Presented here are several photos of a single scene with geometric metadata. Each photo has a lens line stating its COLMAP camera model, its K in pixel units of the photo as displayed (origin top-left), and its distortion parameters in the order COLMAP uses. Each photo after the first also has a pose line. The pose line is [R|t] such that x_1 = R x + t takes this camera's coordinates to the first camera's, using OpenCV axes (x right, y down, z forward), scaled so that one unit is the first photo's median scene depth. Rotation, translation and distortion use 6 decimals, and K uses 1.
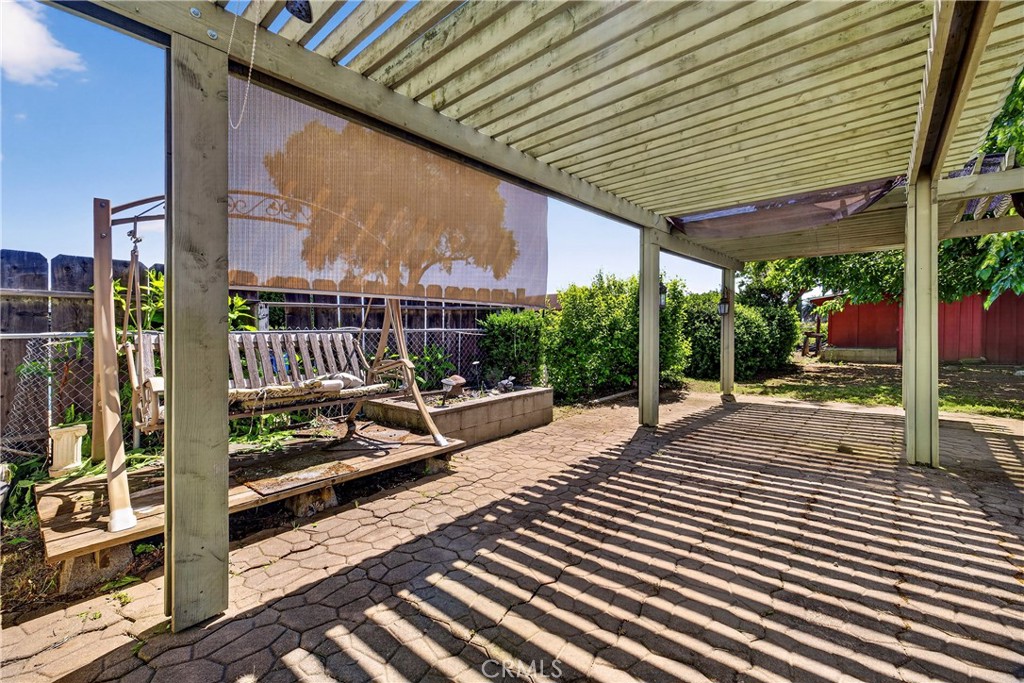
lens RADIAL K [[432.2, 0, 528.9], [0, 432.2, 333.5], [0, 0, 1]] dist [0.001679, 0.000323]
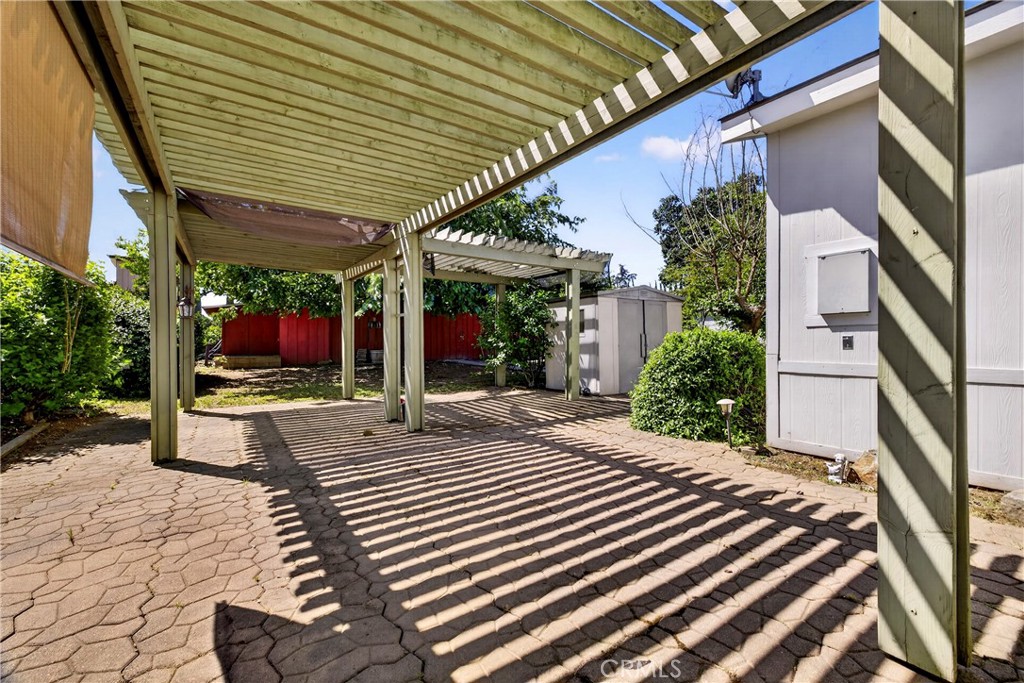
lens RADIAL K [[423.6, 0, 512.0], [0, 423.6, 341.5], [0, 0, 1]] dist [0.002572, 0.000462]
pose [[0.273127, 0.006690, 0.961955, -0.469554], [0.000795, 0.999974, -0.007180, 0.026093], [-0.961978, 0.002726, 0.273115, 0.418511]]
